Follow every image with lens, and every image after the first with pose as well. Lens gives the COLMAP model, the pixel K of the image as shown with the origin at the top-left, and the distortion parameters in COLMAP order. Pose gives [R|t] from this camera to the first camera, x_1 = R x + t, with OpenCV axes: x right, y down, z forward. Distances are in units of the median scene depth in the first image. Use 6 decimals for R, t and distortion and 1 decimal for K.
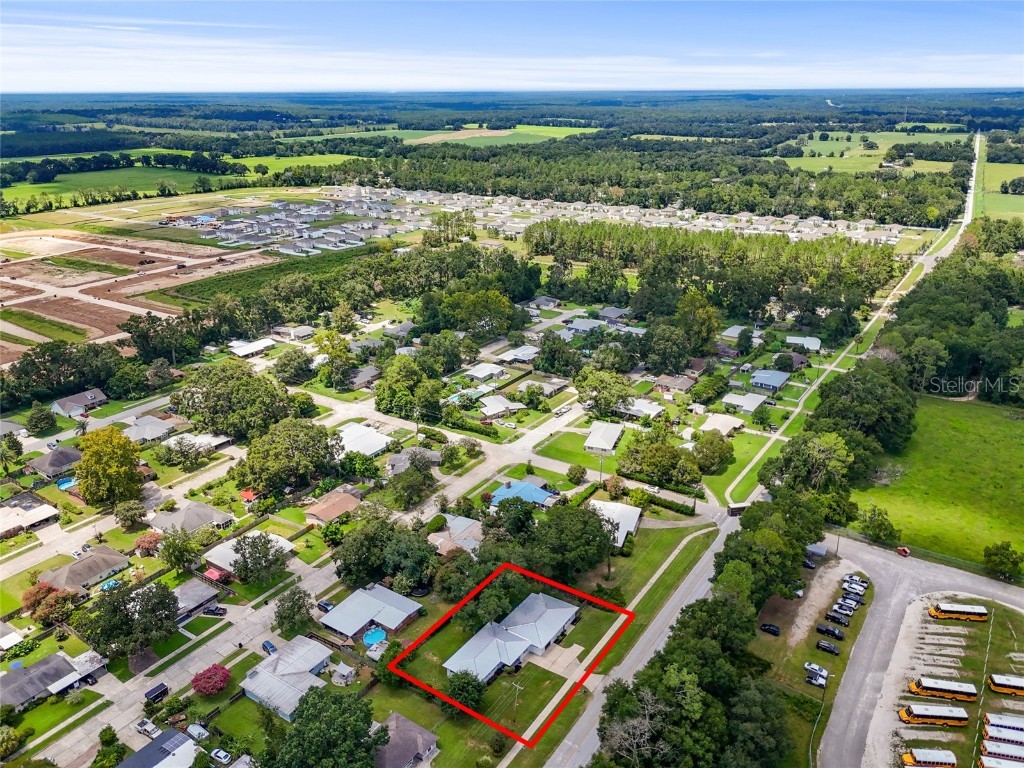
lens RADIAL K [[763.3, 0, 515.2], [0, 763.3, 382.7], [0, 0, 1]] dist [0.064495, -0.058550]
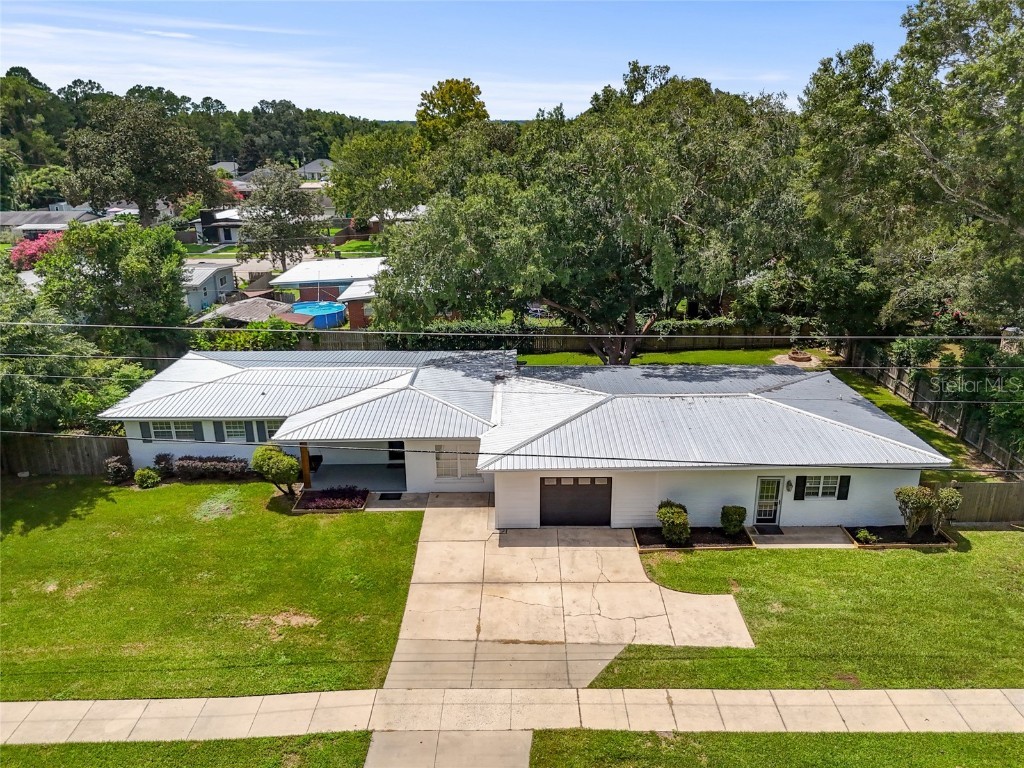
lens RADIAL K [[763.3, 0, 515.2], [0, 763.3, 382.7], [0, 0, 1]] dist [0.064495, -0.058550]
pose [[0.556286, 0.274070, -0.784495, 0.094932], [-0.296847, 0.947298, 0.120452, 0.180527], [0.776162, 0.165870, 0.608325, 0.533286]]
